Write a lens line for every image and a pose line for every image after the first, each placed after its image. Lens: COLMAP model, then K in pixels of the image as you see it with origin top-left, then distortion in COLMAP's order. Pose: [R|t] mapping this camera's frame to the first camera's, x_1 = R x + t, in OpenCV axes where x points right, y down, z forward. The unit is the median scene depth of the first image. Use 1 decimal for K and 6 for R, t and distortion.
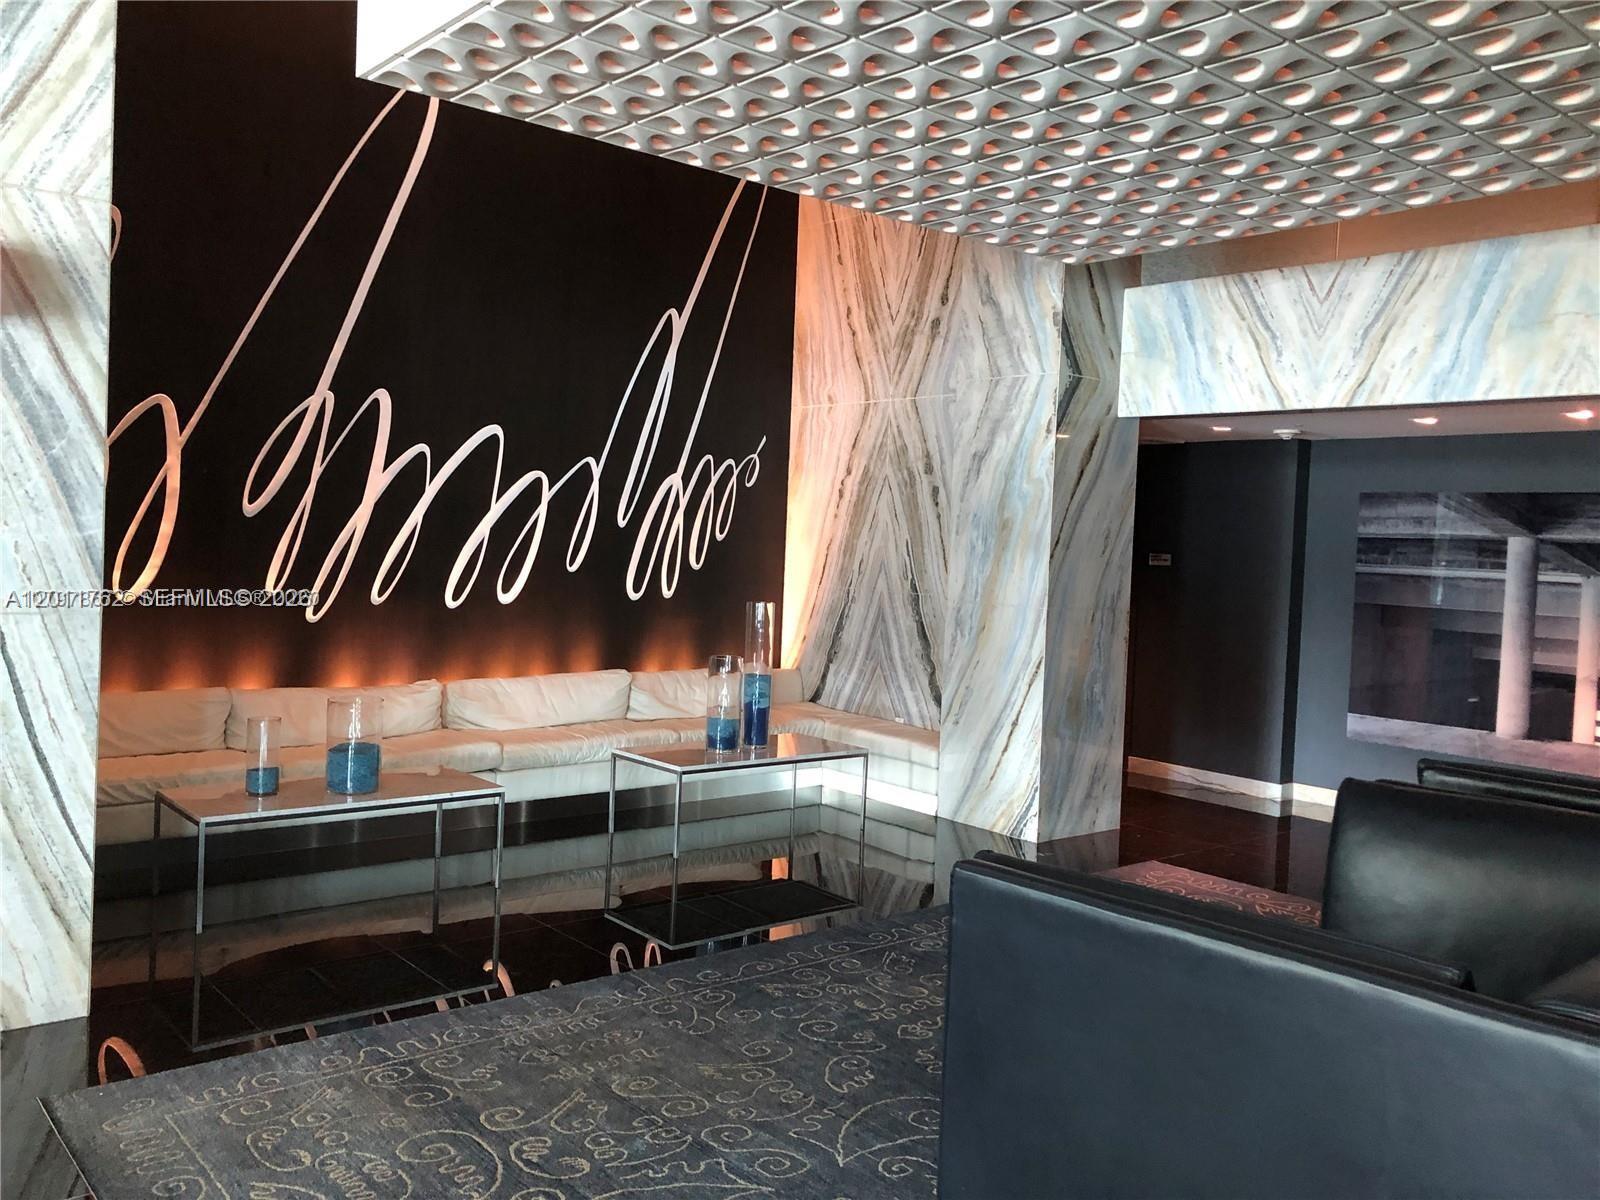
lens RADIAL K [[1305.0, 0, 798.2], [0, 1305.0, 574.1], [0, 0, 1]] dist [0.010525, 0.002398]
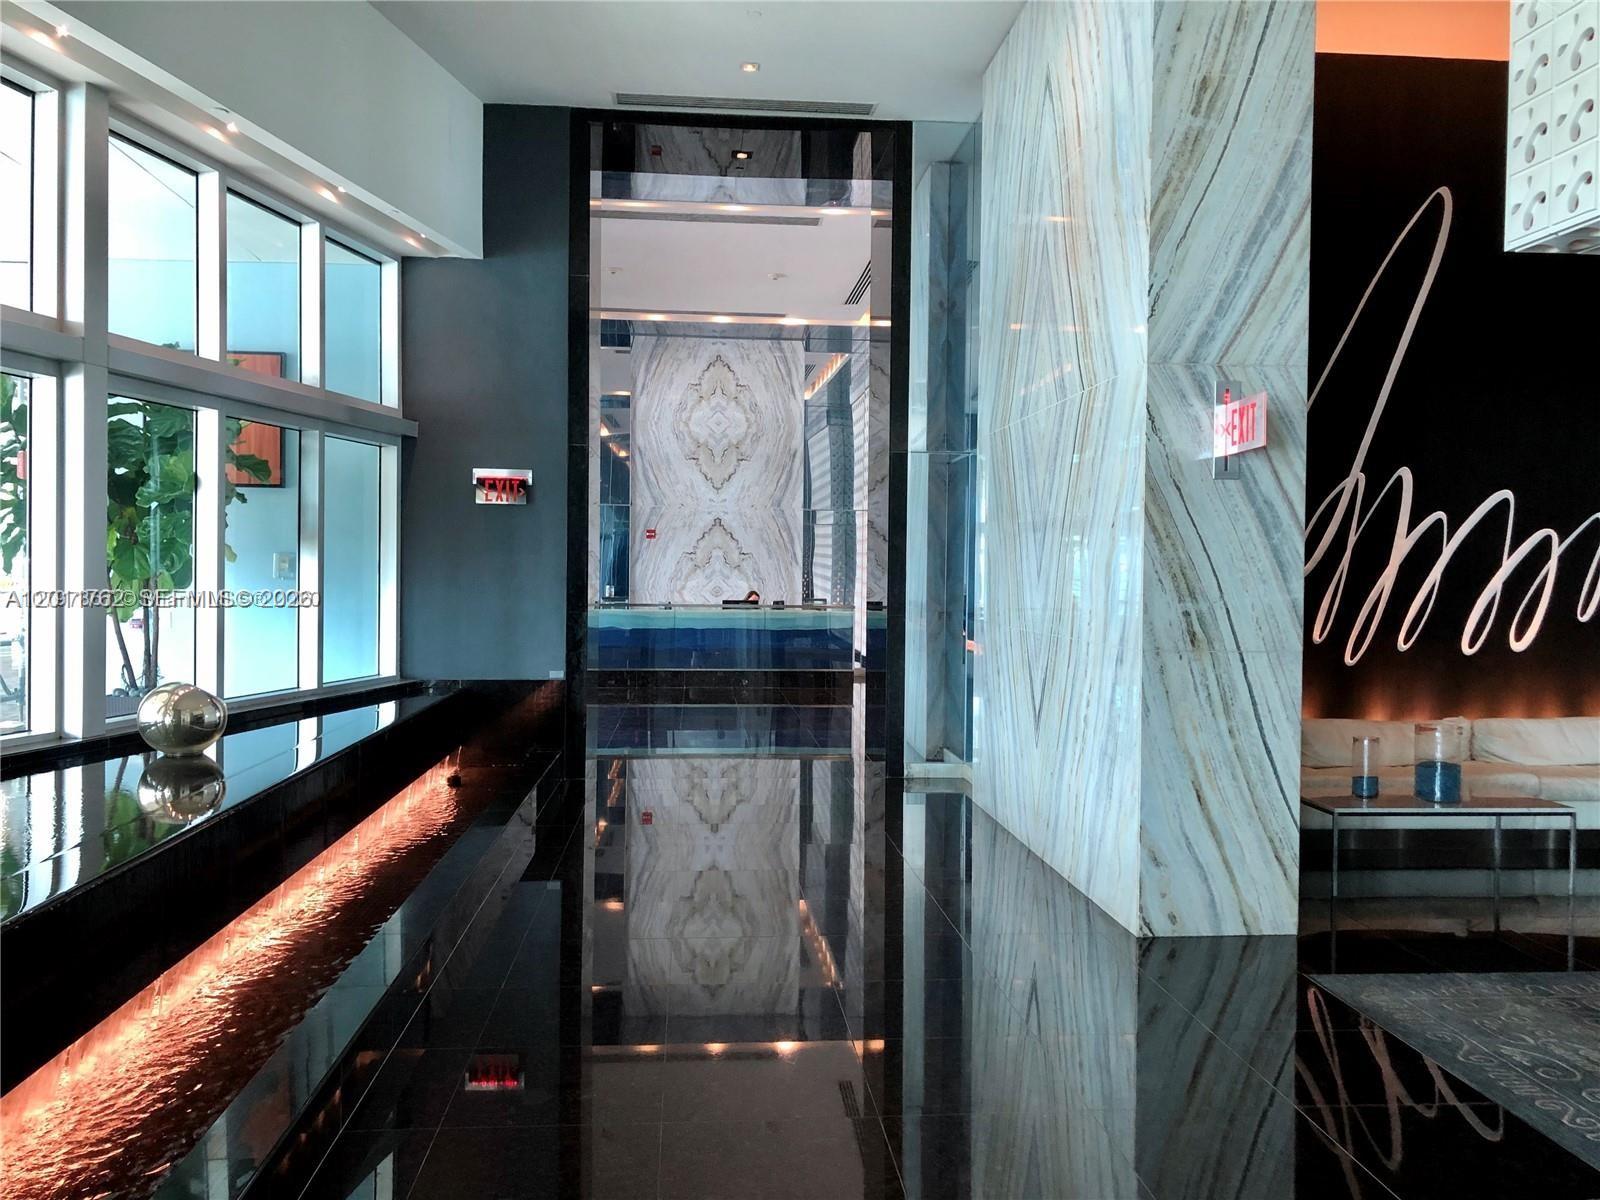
lens RADIAL K [[1305.4, 0, 798.5], [0, 1305.4, 591.1], [0, 0, 1]] dist [0.005467, 0.001342]
pose [[0.814887, -0.023205, -0.579155, -0.147581], [0.006815, 0.999513, -0.030459, 0.002849], [0.579579, 0.020873, 0.814649, -0.466743]]
